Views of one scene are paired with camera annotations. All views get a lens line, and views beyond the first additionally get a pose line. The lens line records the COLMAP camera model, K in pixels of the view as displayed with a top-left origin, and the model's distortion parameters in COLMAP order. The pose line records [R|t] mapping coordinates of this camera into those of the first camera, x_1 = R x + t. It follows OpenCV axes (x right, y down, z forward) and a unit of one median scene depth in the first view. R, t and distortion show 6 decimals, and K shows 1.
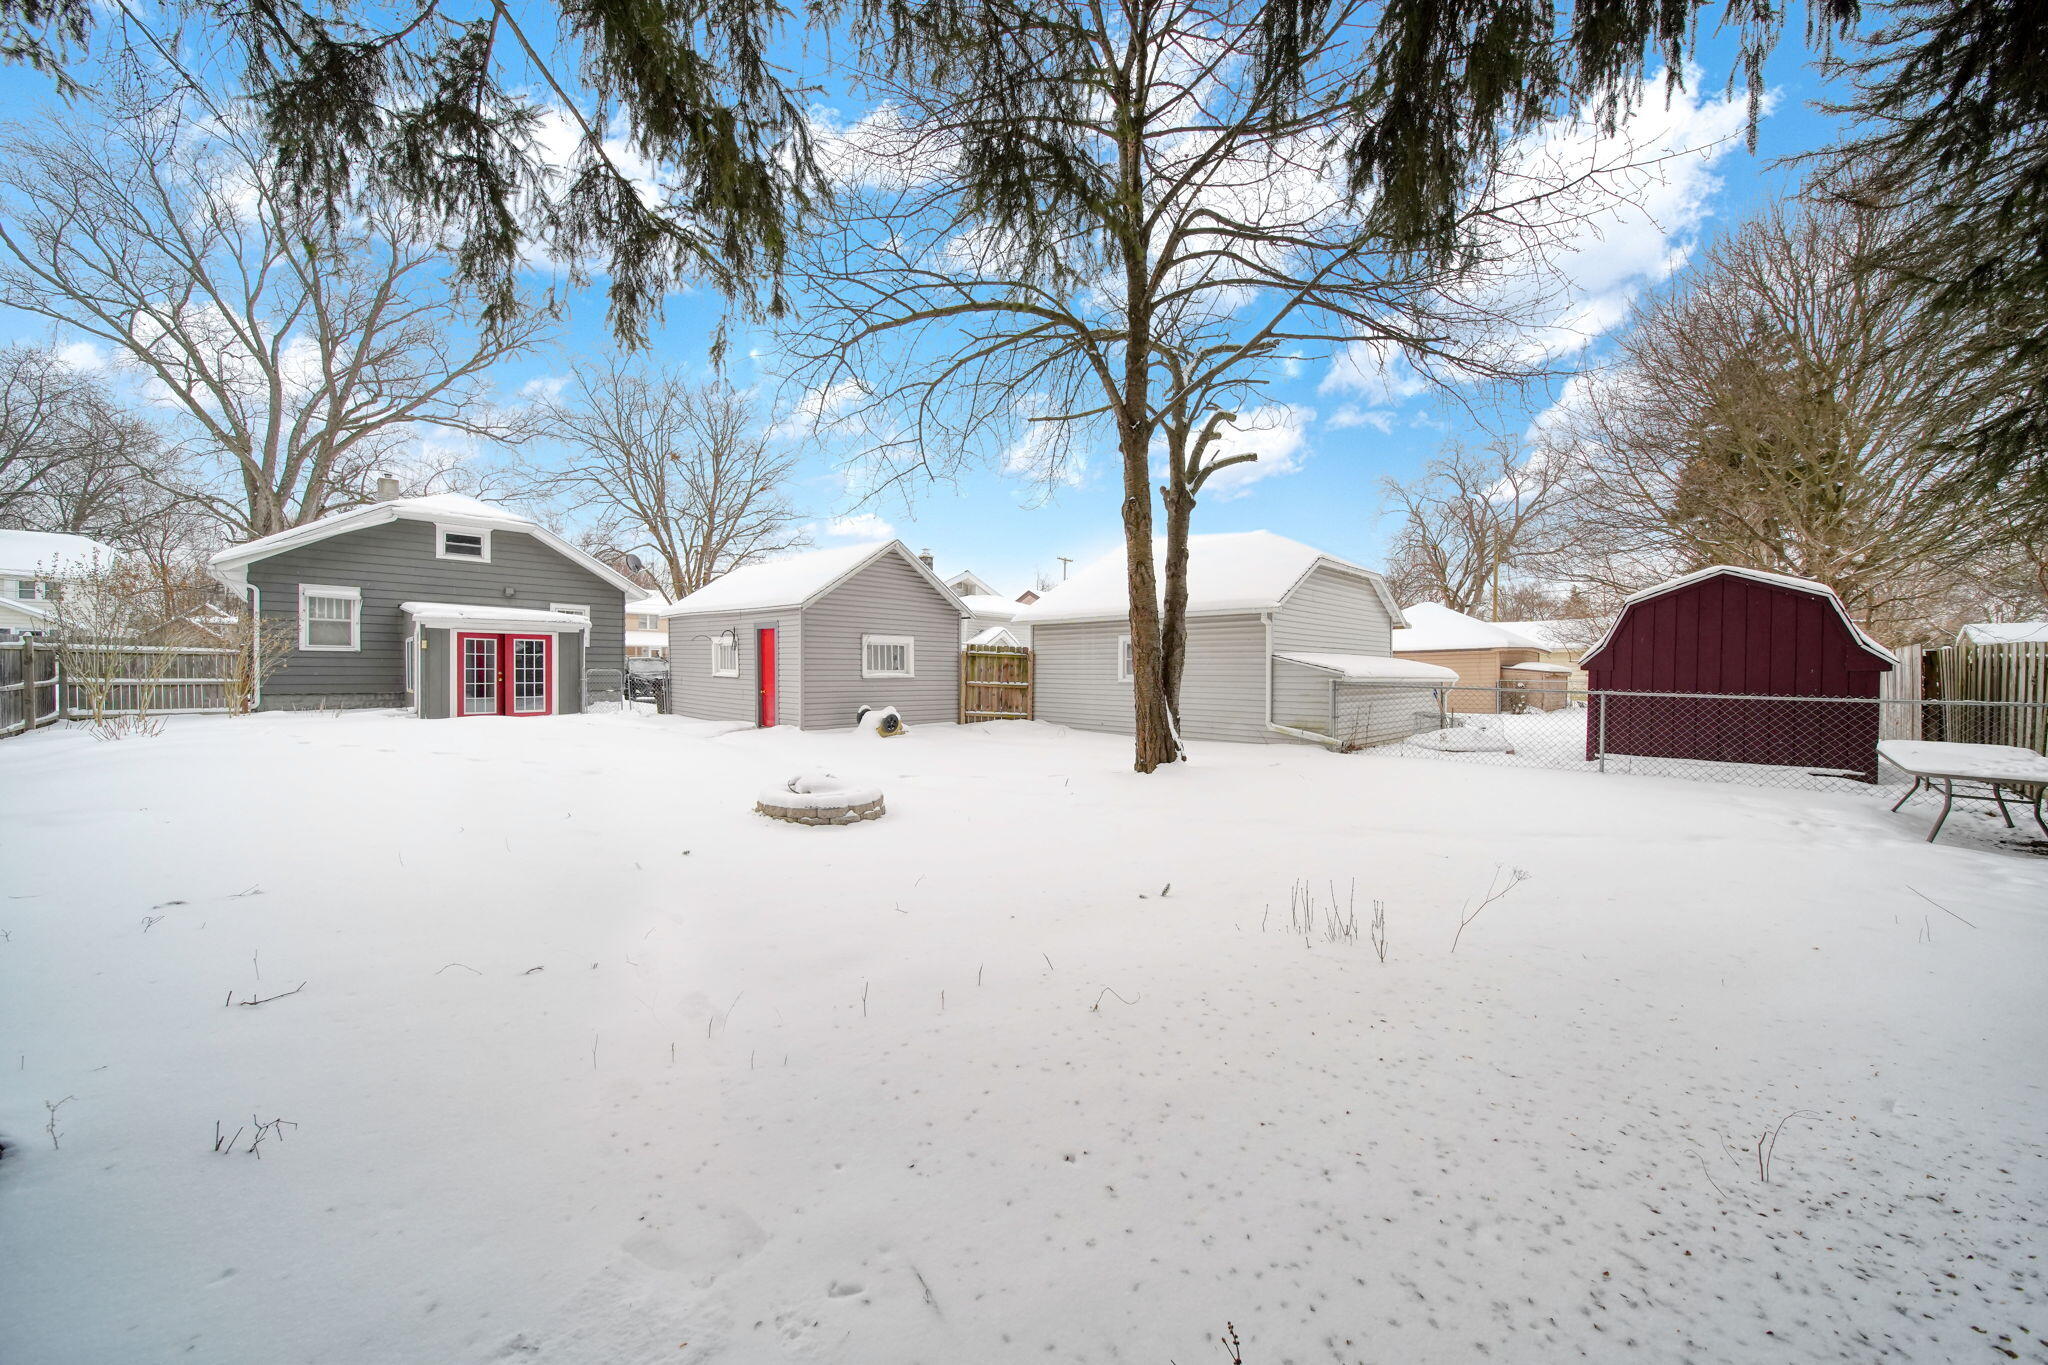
lens RADIAL K [[716.2, 0, 1020.7], [0, 716.2, 679.1], [0, 0, 1]] dist [0.001146, -0.001621]
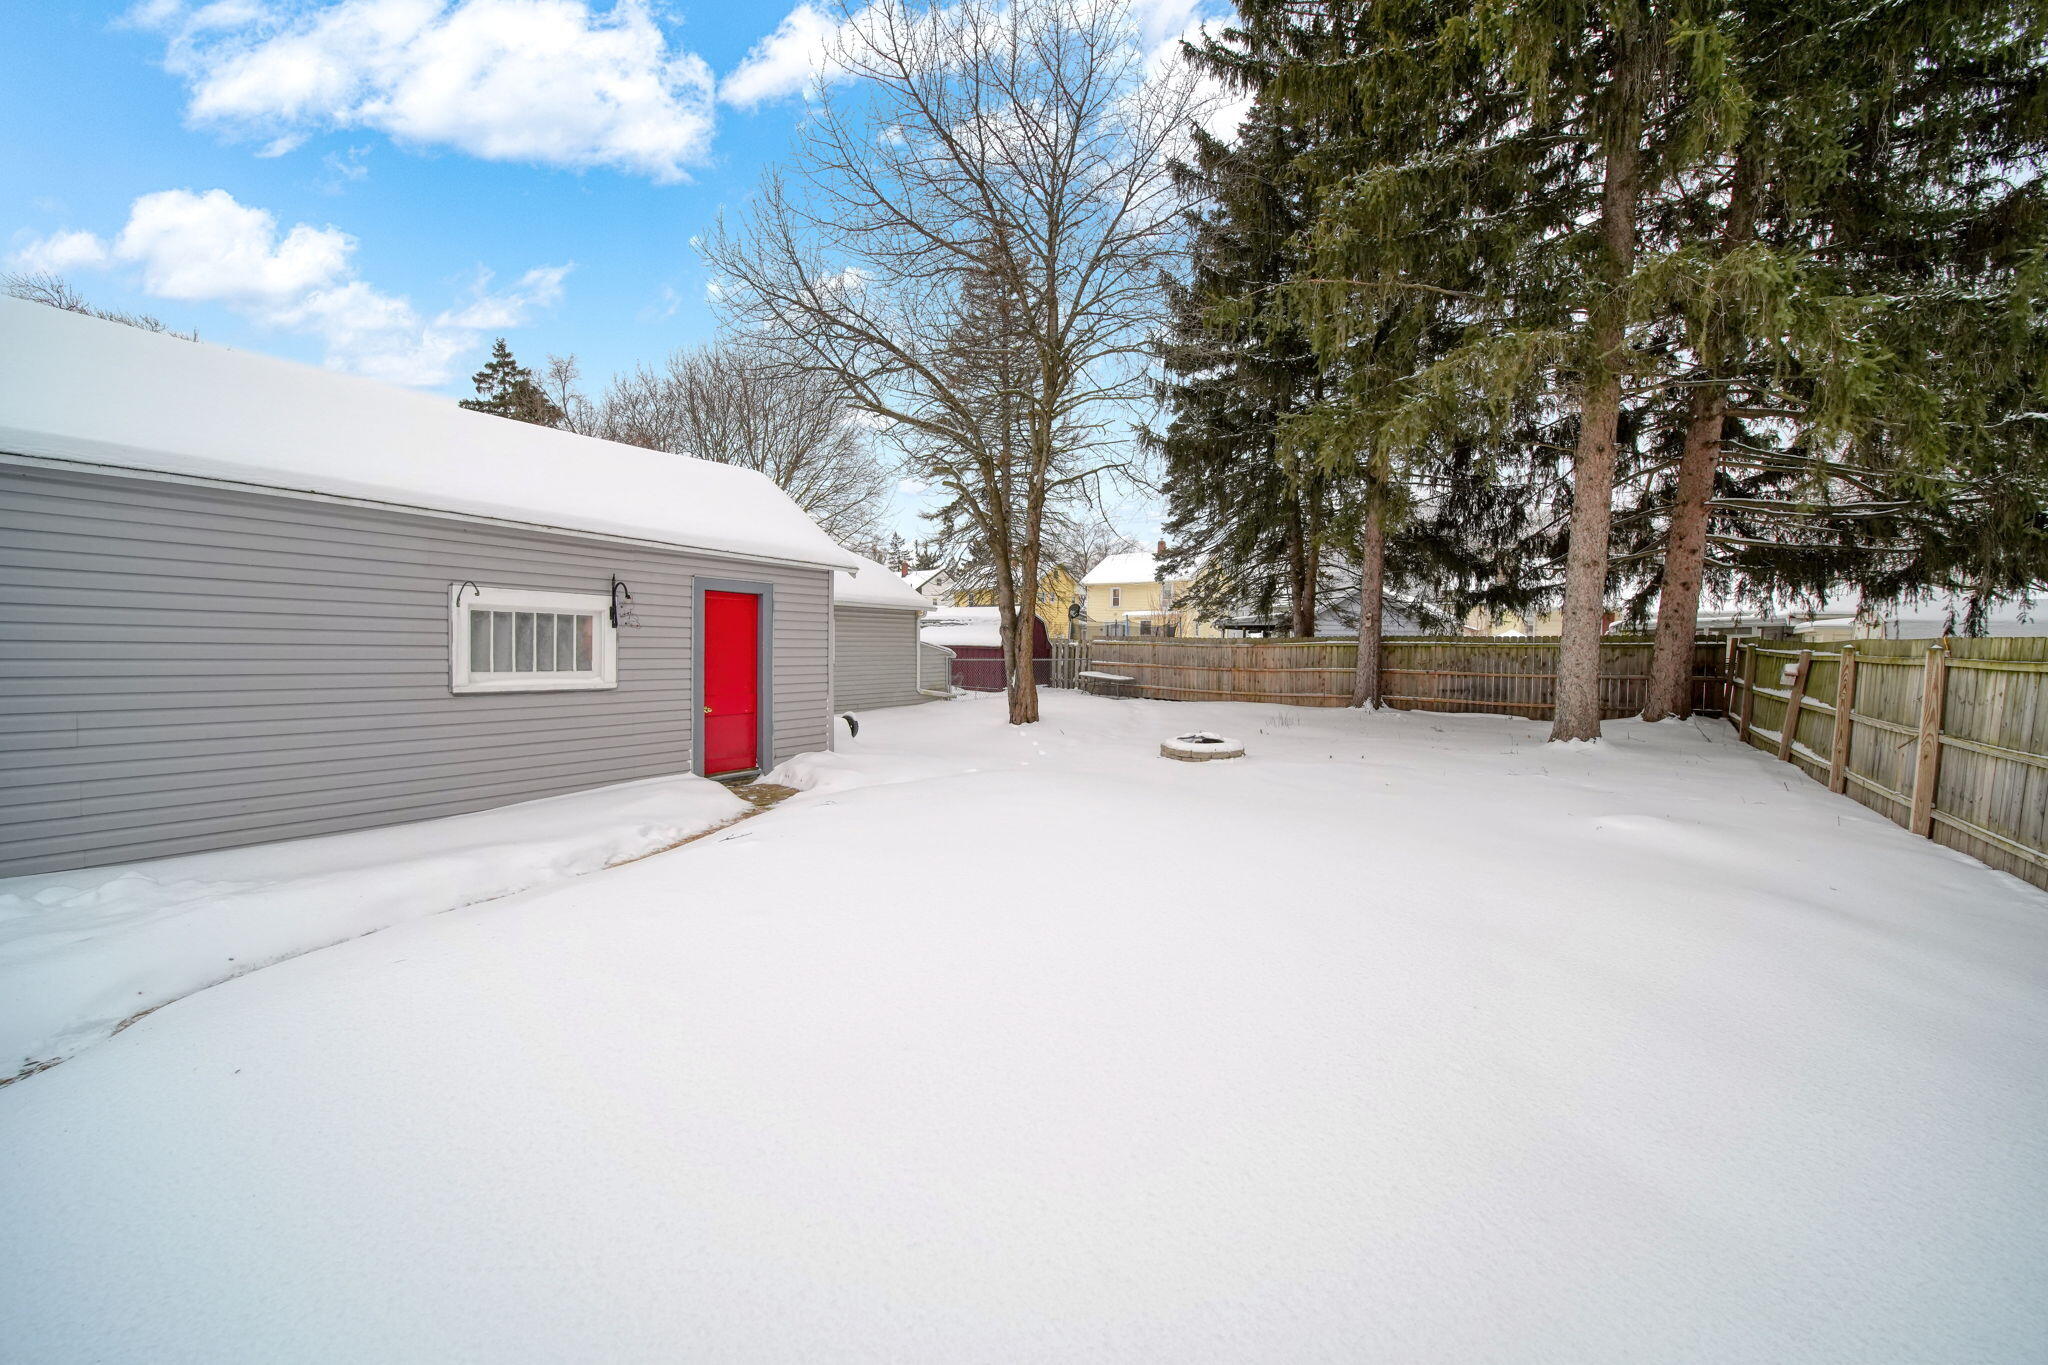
lens RADIAL K [[716.2, 0, 1020.7], [0, 716.2, 679.1], [0, 0, 1]] dist [0.001146, -0.001621]
pose [[-0.145243, -0.060663, 0.987535, -0.752636], [-0.002606, 0.998139, 0.060931, -0.031125], [-0.989393, 0.006276, -0.145130, 0.702239]]
